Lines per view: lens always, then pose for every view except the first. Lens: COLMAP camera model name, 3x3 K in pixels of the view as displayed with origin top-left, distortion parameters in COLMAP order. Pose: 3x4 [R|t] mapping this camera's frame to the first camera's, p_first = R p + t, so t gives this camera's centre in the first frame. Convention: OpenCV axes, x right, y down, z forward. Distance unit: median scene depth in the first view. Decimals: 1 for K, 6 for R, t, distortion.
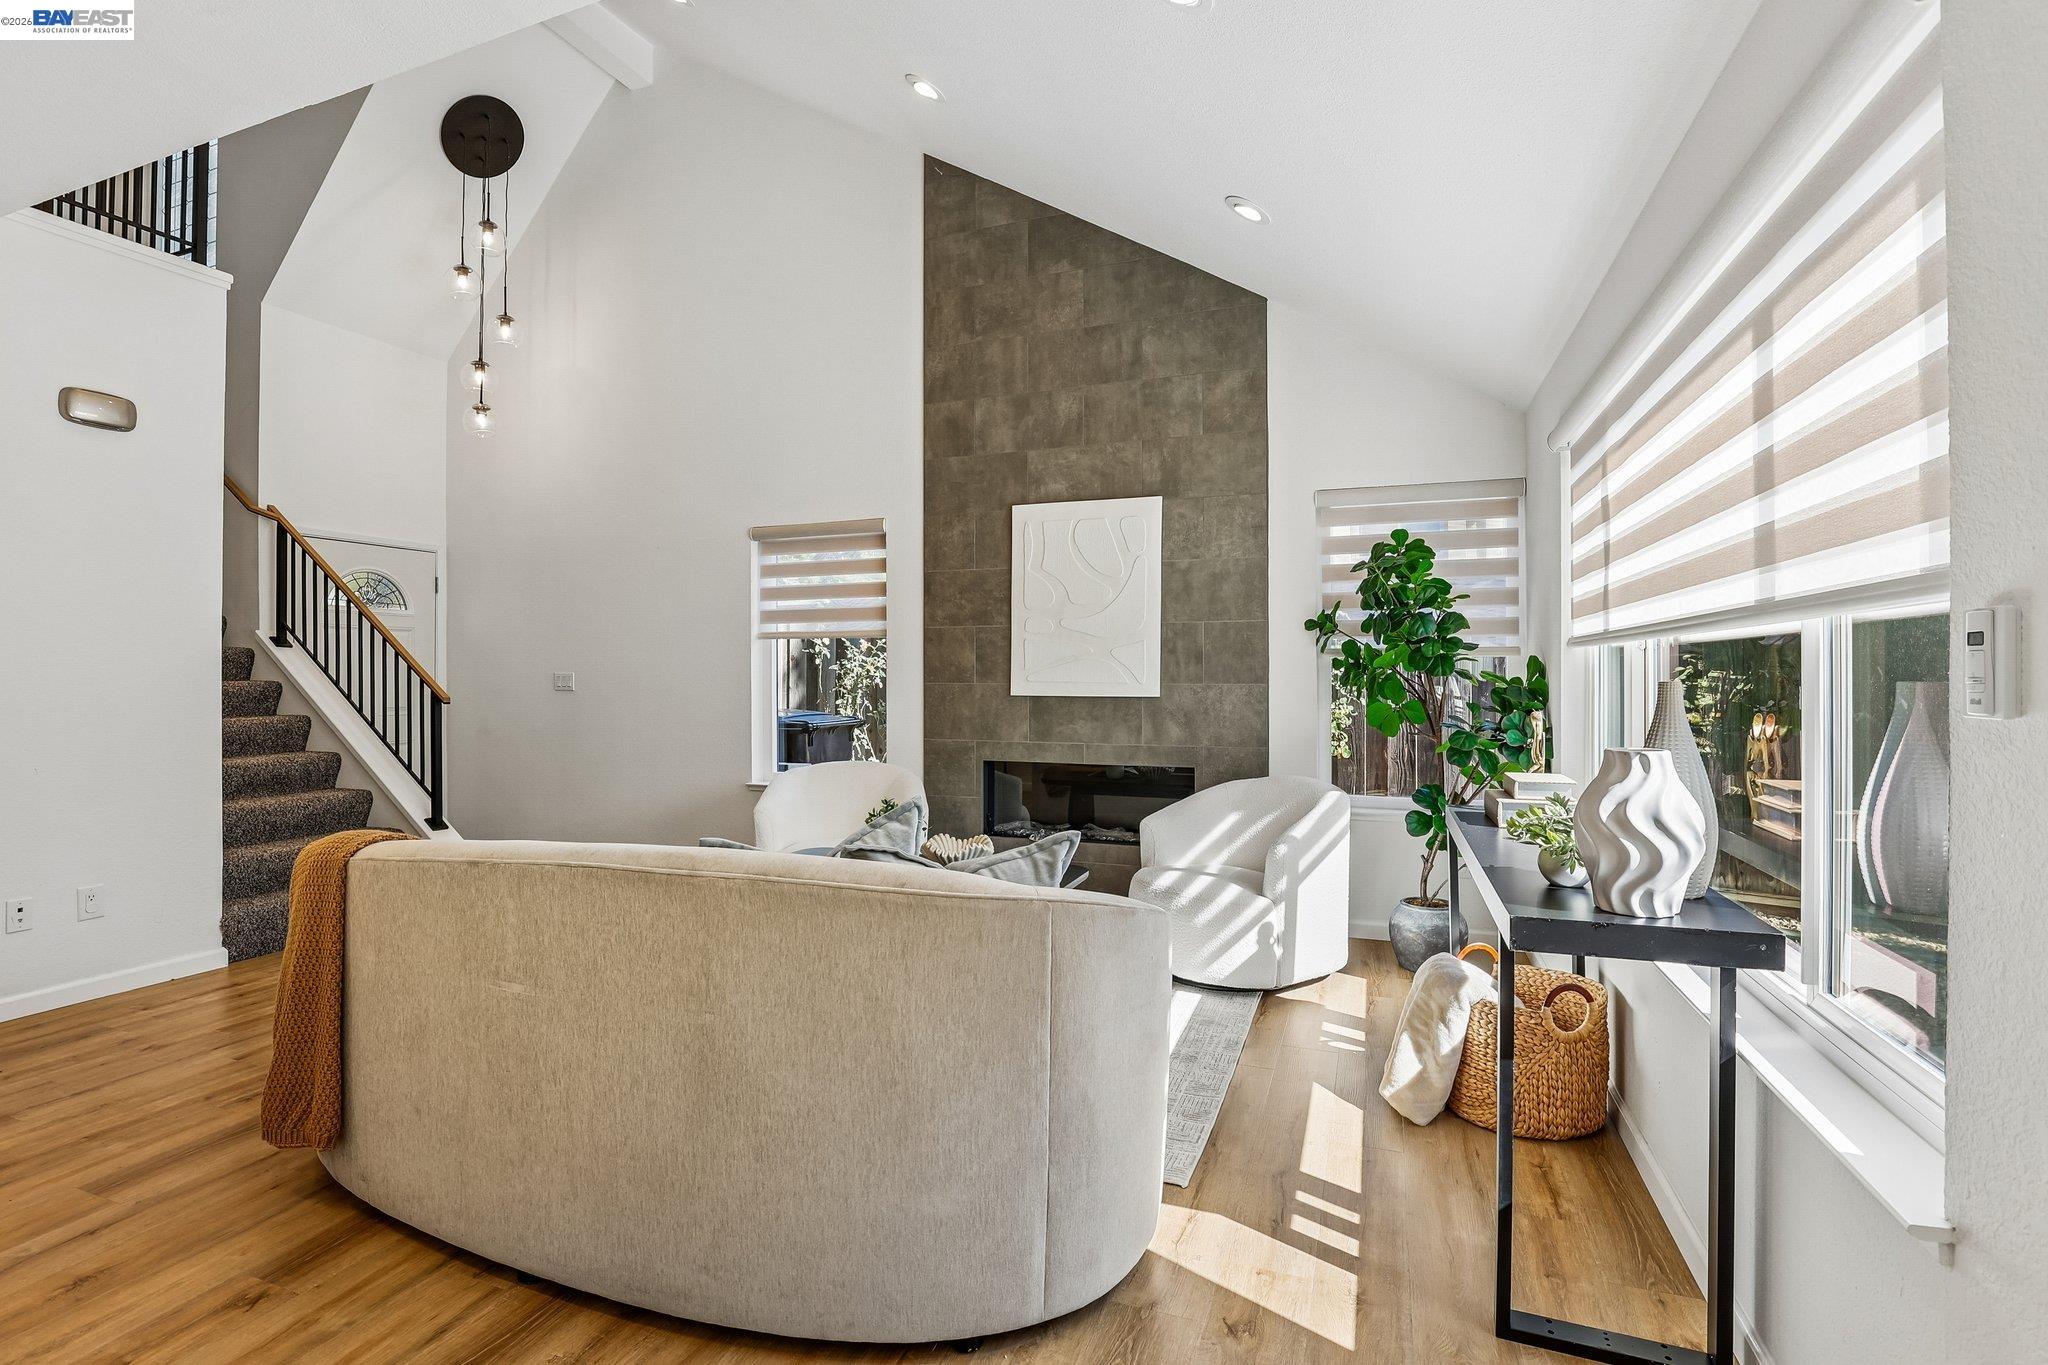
lens RADIAL K [[941.6, 0, 1026.8], [0, 941.6, 678.0], [0, 0, 1]] dist [-0.036976, 0.008687]
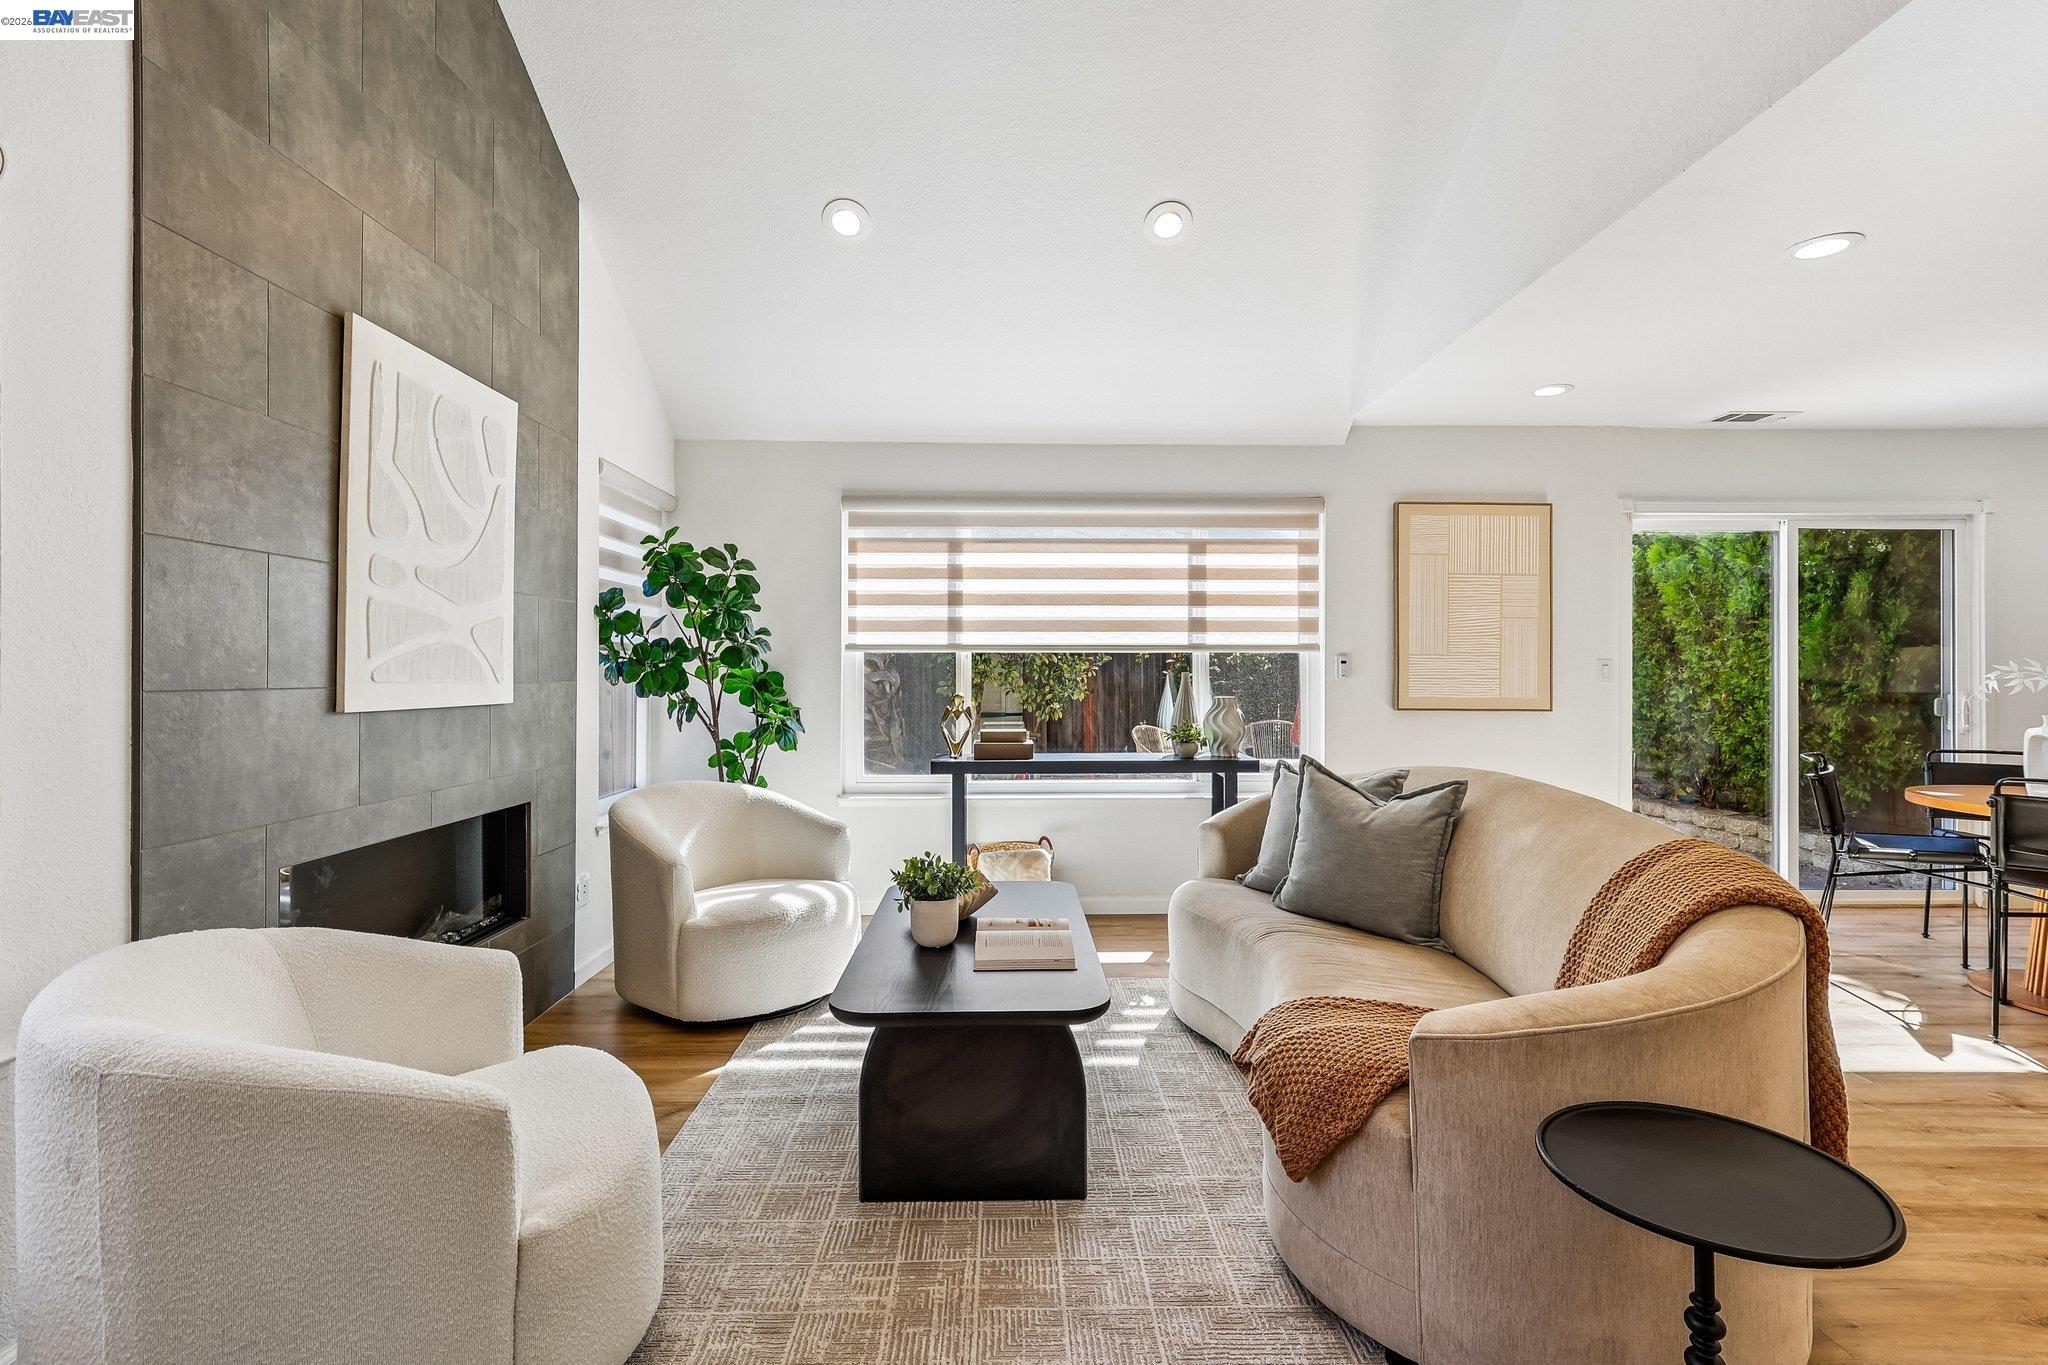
lens RADIAL K [[950.9, 0, 1020.2], [0, 950.9, 669.4], [0, 0, 1]] dist [-0.000372, 0.000332]
pose [[-0.359068, 0.002757, 0.933307, -0.584218], [0.004326, 0.999990, -0.001290, -0.001184], [-0.933301, 0.003575, -0.359077, 0.860751]]
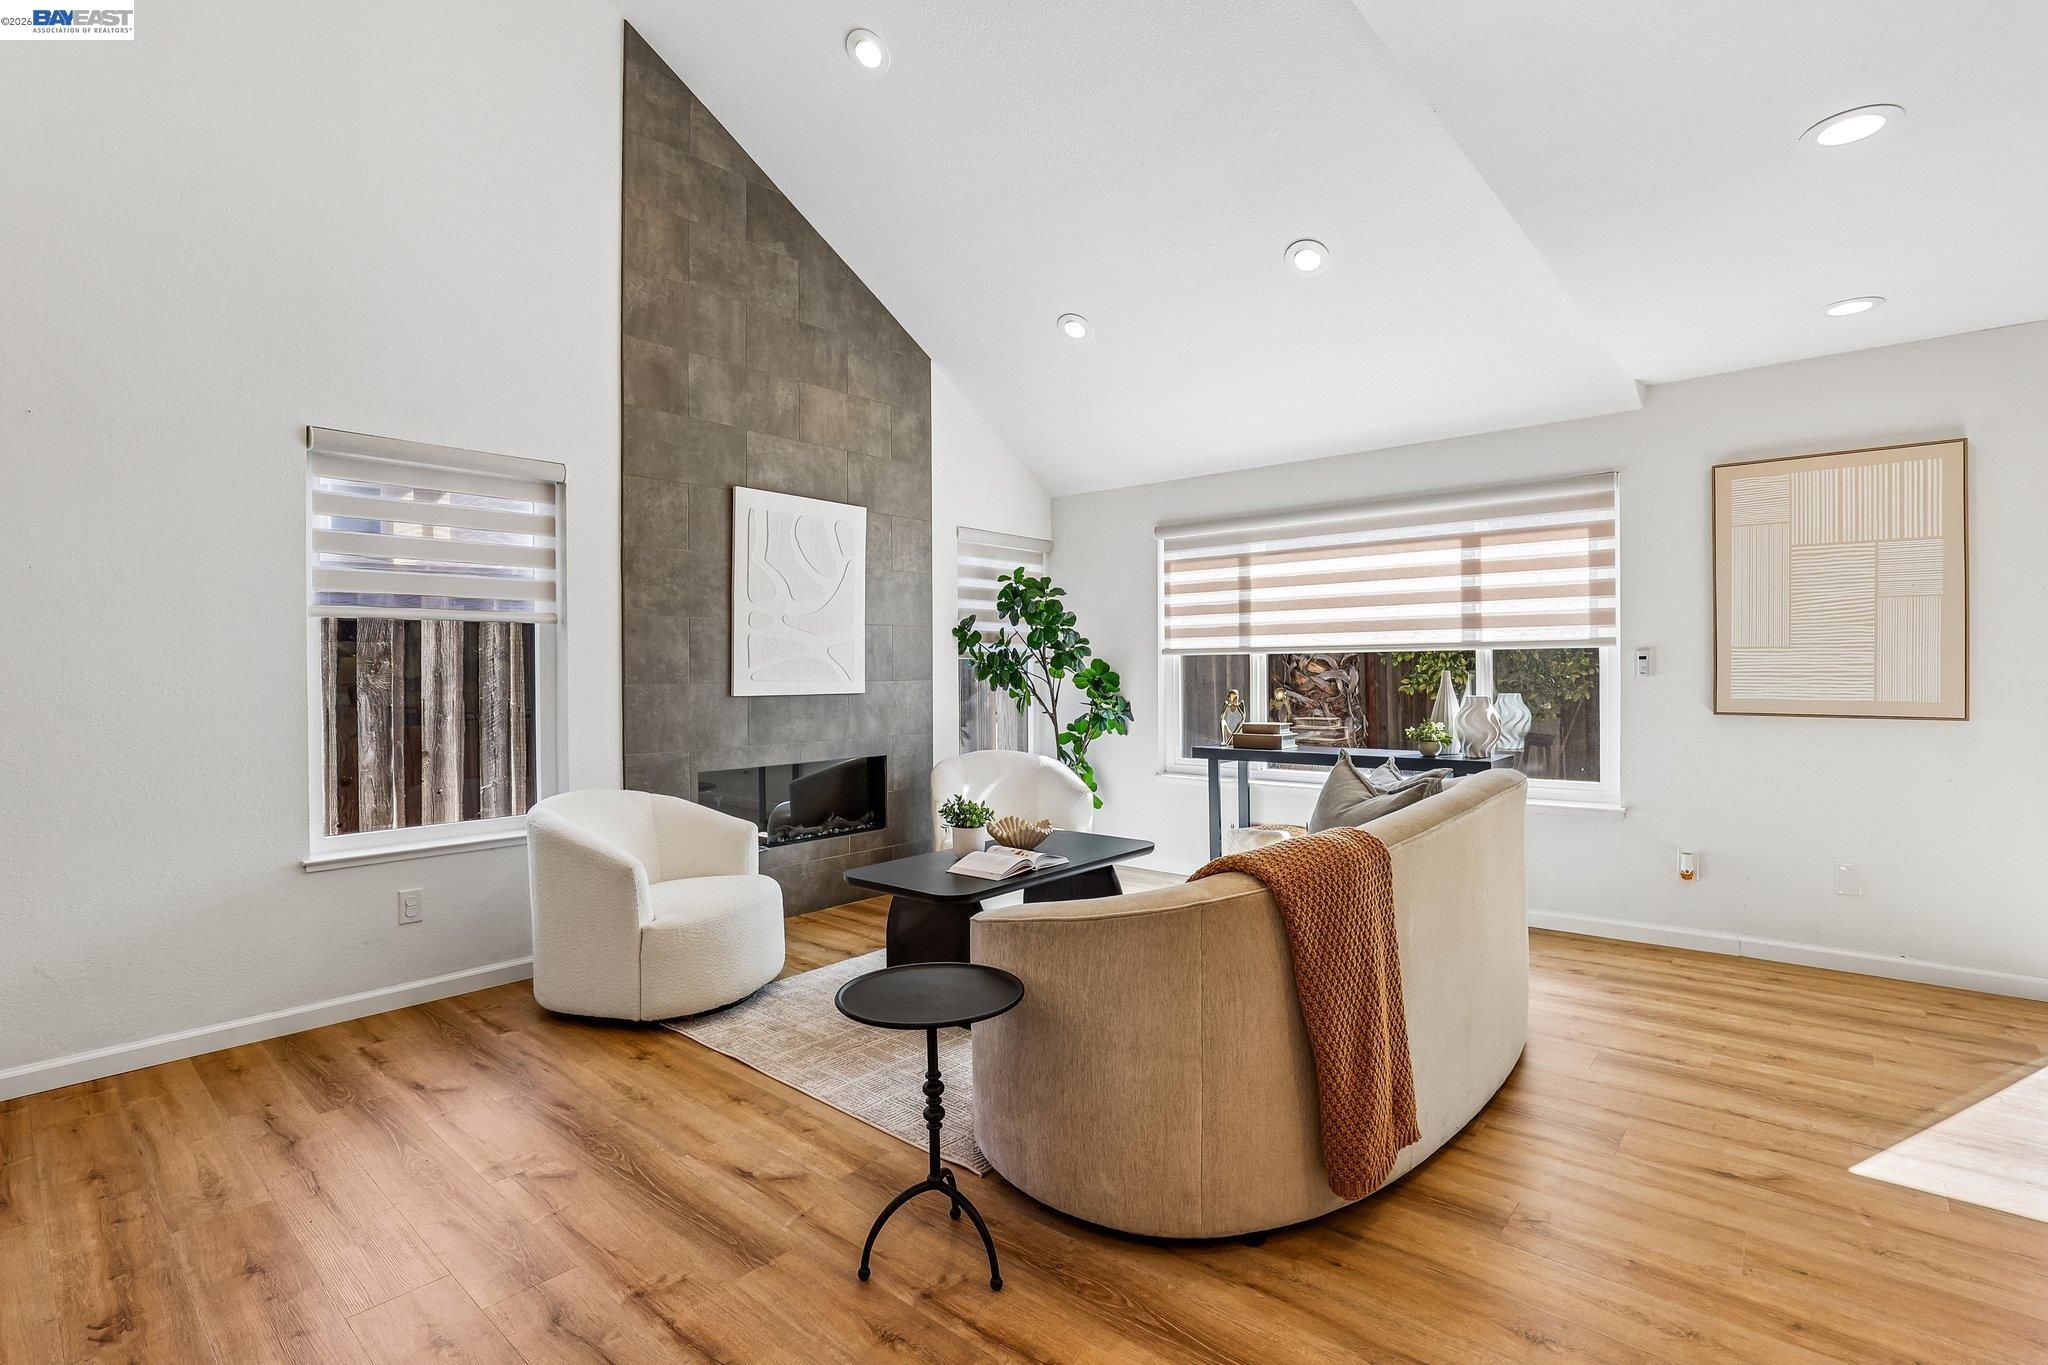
lens RADIAL K [[941.6, 0, 1026.8], [0, 941.6, 678.0], [0, 0, 1]] dist [-0.036976, 0.008687]
pose [[0.349270, -0.007753, 0.936990, -0.765030], [0.010753, 0.999933, 0.004266, 0.000235], [-0.936961, 0.008586, 0.349330, 0.425581]]
